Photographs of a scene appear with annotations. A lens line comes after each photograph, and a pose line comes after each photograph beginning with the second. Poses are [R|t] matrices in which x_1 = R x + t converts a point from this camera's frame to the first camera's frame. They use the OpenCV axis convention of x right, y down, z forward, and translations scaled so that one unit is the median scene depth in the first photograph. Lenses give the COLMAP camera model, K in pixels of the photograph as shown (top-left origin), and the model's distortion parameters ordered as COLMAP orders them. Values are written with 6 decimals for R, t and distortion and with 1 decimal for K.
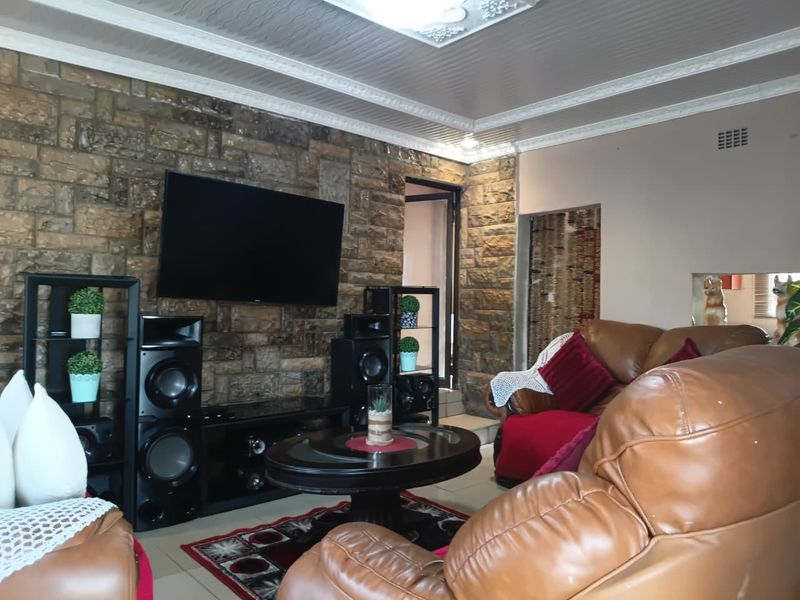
lens RADIAL K [[602.4, 0, 397.4], [0, 602.4, 304.4], [0, 0, 1]] dist [0.015129, -0.021082]
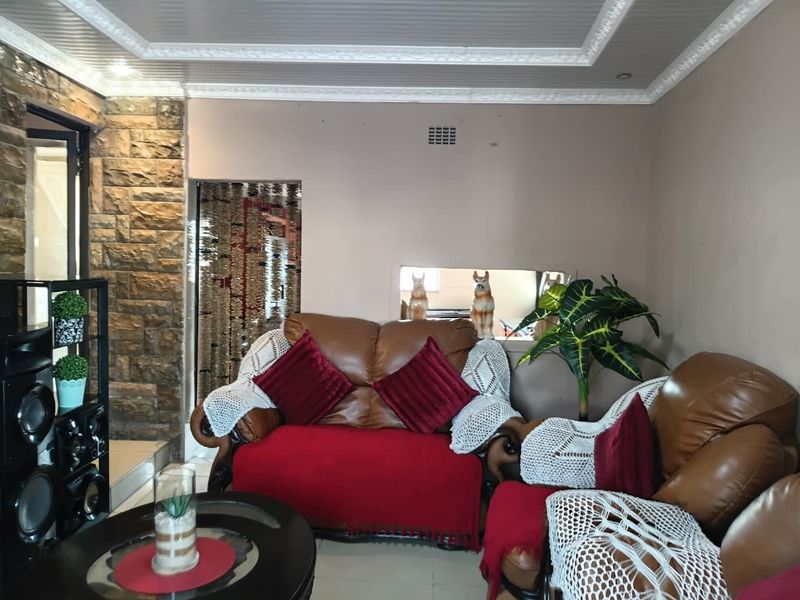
lens RADIAL K [[602.4, 0, 401.0], [0, 602.4, 294.2], [0, 0, 1]] dist [0.015129, -0.021082]
pose [[0.682497, -0.036502, 0.729977, -0.184710], [-0.015107, 0.997834, 0.064021, -0.052470], [-0.730733, -0.054722, 0.680467, 0.253766]]
